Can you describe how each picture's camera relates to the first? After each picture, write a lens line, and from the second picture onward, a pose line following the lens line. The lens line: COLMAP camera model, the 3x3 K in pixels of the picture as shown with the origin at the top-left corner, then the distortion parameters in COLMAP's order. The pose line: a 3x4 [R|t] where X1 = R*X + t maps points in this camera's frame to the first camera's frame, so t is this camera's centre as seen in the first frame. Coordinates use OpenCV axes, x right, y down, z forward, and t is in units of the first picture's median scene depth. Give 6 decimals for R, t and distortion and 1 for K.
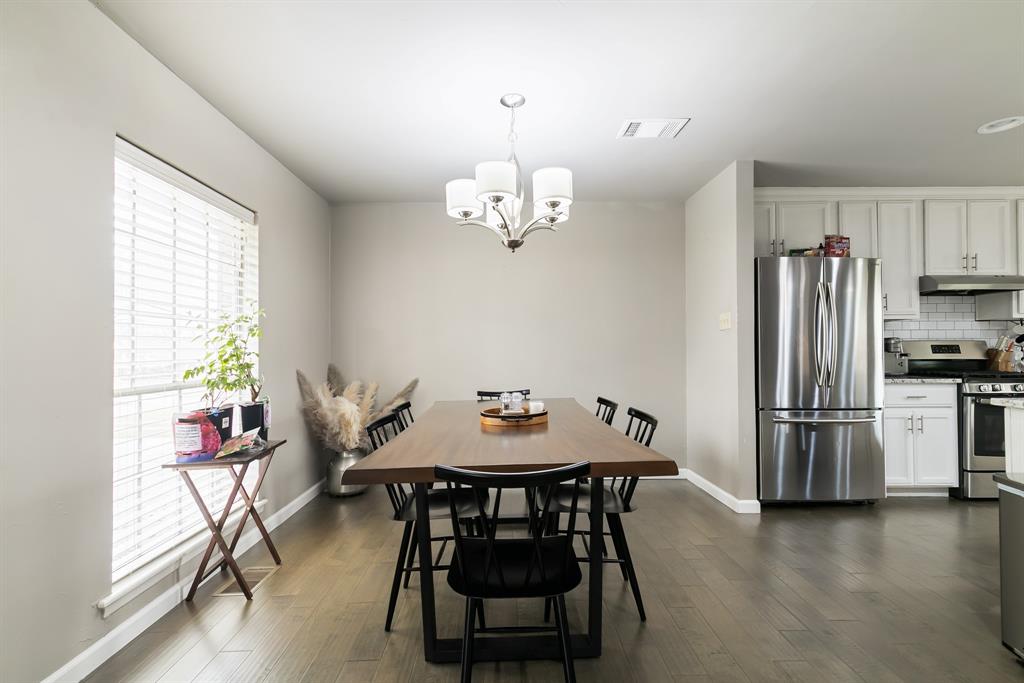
lens RADIAL K [[477.8, 0, 512.0], [0, 477.8, 341.5], [0, 0, 1]] dist [0.002959, 0.000257]
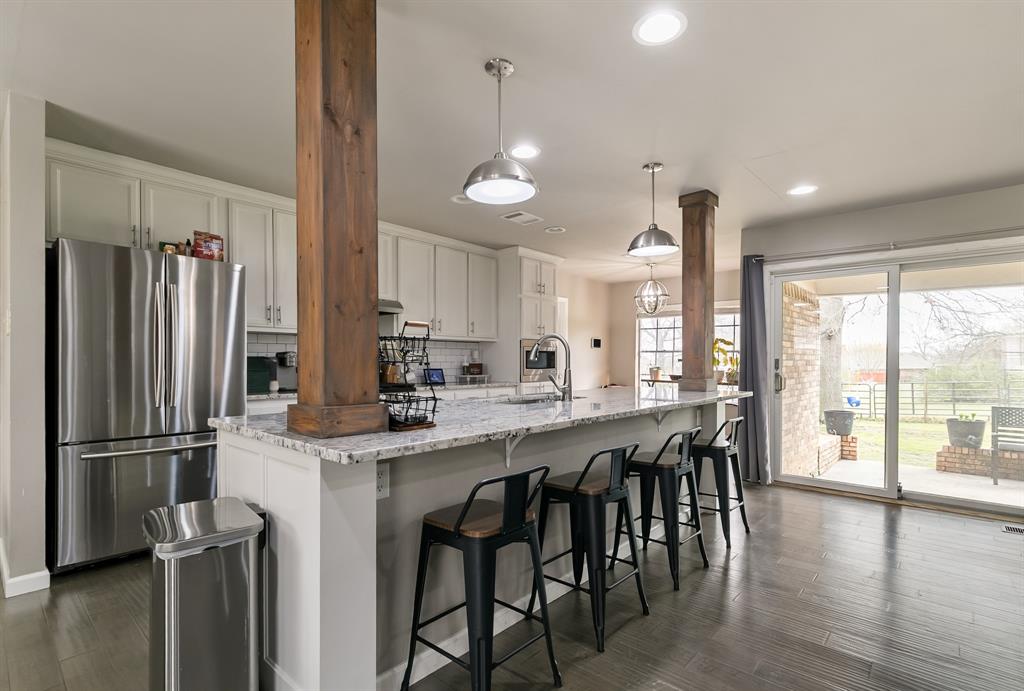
lens RADIAL K [[491.5, 0, 511.0], [0, 491.5, 364.4], [0, 0, 1]] dist [0.000598, 0.000053]
pose [[0.665802, 0.002690, 0.746123, 0.418226], [-0.018575, 0.999743, 0.012971, -0.004365], [-0.745897, -0.022495, 0.665682, -0.019450]]
